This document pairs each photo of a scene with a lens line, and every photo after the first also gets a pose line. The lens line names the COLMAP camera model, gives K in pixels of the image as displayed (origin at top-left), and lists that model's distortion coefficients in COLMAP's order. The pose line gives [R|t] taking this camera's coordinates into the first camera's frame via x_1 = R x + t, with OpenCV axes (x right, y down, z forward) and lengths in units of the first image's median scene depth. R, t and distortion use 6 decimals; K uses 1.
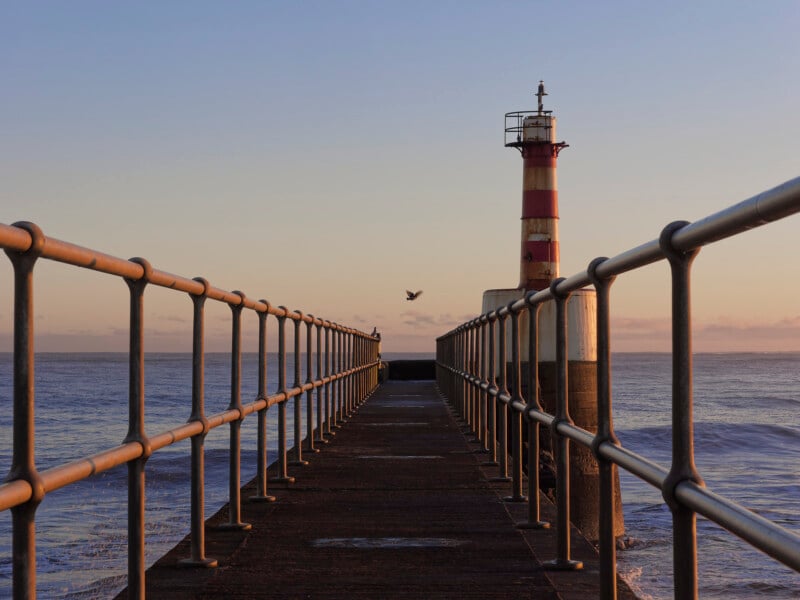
lens RADIAL K [[1022.2, 0, 400.0], [0, 1022.2, 300.0], [0, 0, 1]] dist [0.012589, -0.007415]
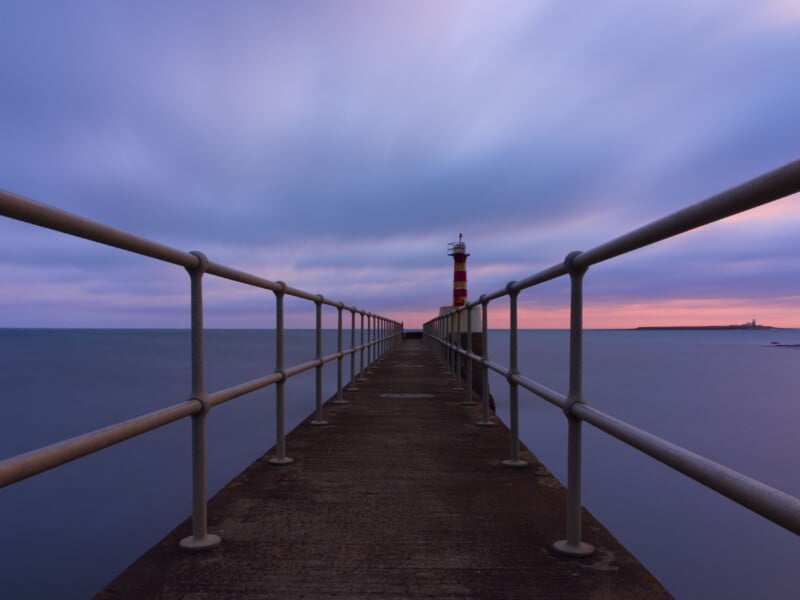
lens RADIAL K [[1022.2, 0, 400.0], [0, 1022.2, 300.0], [0, 0, 1]] dist [0.012589, -0.007415]
pose [[0.999953, 0.003186, -0.009192, -0.002817], [-0.002975, 0.999734, 0.022865, -0.089622], [0.009262, -0.022837, 0.999696, -1.766233]]
